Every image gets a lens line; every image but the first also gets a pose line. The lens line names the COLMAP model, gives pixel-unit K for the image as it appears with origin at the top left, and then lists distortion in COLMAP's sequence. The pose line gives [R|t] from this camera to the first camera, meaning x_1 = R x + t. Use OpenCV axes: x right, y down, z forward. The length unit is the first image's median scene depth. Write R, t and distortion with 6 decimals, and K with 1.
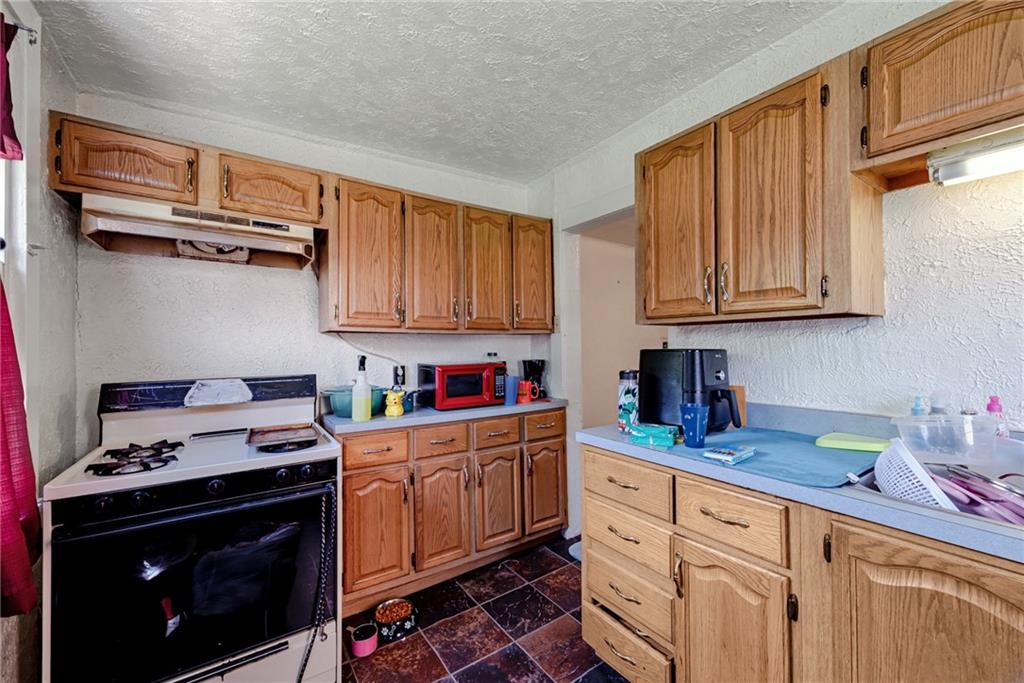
lens RADIAL K [[407.2, 0, 512.0], [0, 407.2, 341.5], [0, 0, 1]] dist [0.000251, -0.000051]
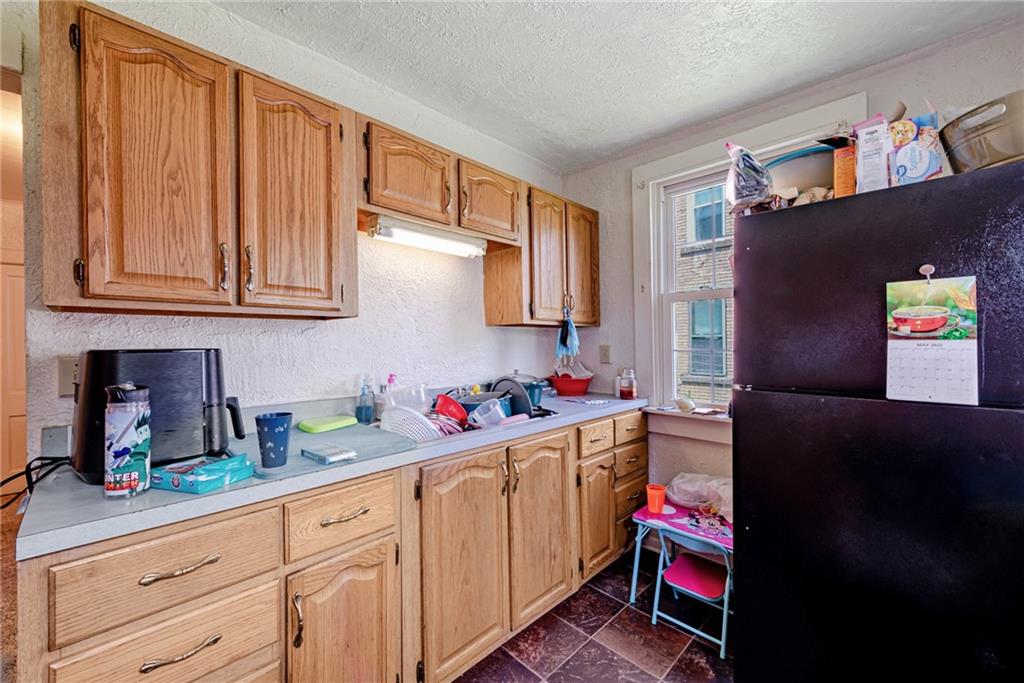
lens RADIAL K [[400.1, 0, 510.1], [0, 400.1, 344.4], [0, 0, 1]] dist [-0.000523, -0.000061]
pose [[-0.177411, 0.004145, 0.984128, -0.416932], [0.001032, 0.999991, -0.004026, 0.017032], [-0.984136, 0.000302, -0.177413, 0.647651]]
